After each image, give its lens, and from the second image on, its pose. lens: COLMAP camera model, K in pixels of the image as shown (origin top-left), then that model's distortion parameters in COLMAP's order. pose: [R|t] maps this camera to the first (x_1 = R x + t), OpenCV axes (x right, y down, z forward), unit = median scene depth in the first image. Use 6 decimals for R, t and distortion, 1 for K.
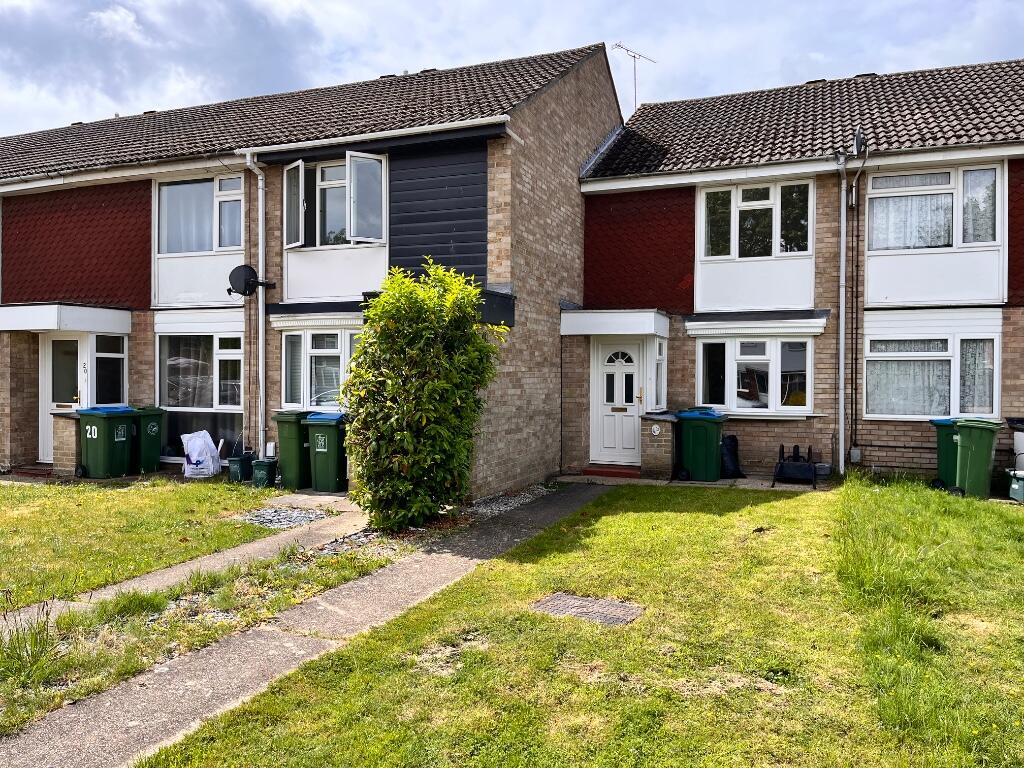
lens RADIAL K [[768.8, 0, 508.1], [0, 768.8, 385.3], [0, 0, 1]] dist [0.051897, -0.070165]
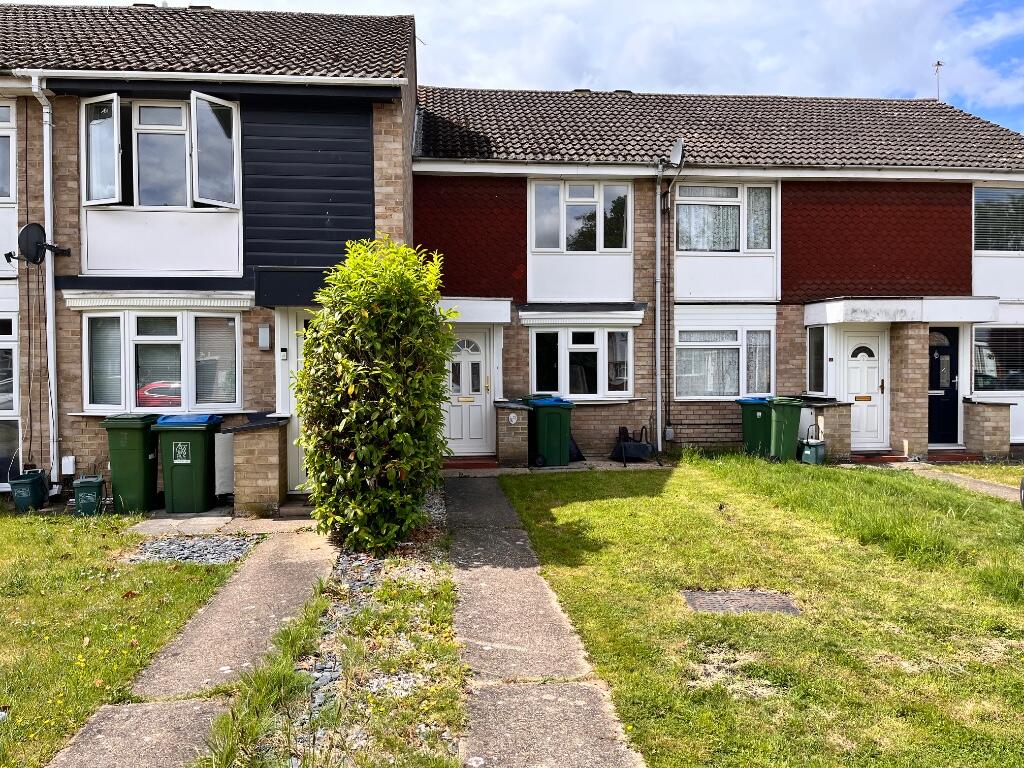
lens RADIAL K [[768.8, 0, 518.2], [0, 768.8, 385.0], [0, 0, 1]] dist [0.051897, -0.070165]
pose [[0.892069, -0.022849, 0.451321, -0.256350], [0.015875, 0.999689, 0.019233, -0.004900], [-0.451620, -0.009993, 0.892154, 0.108002]]
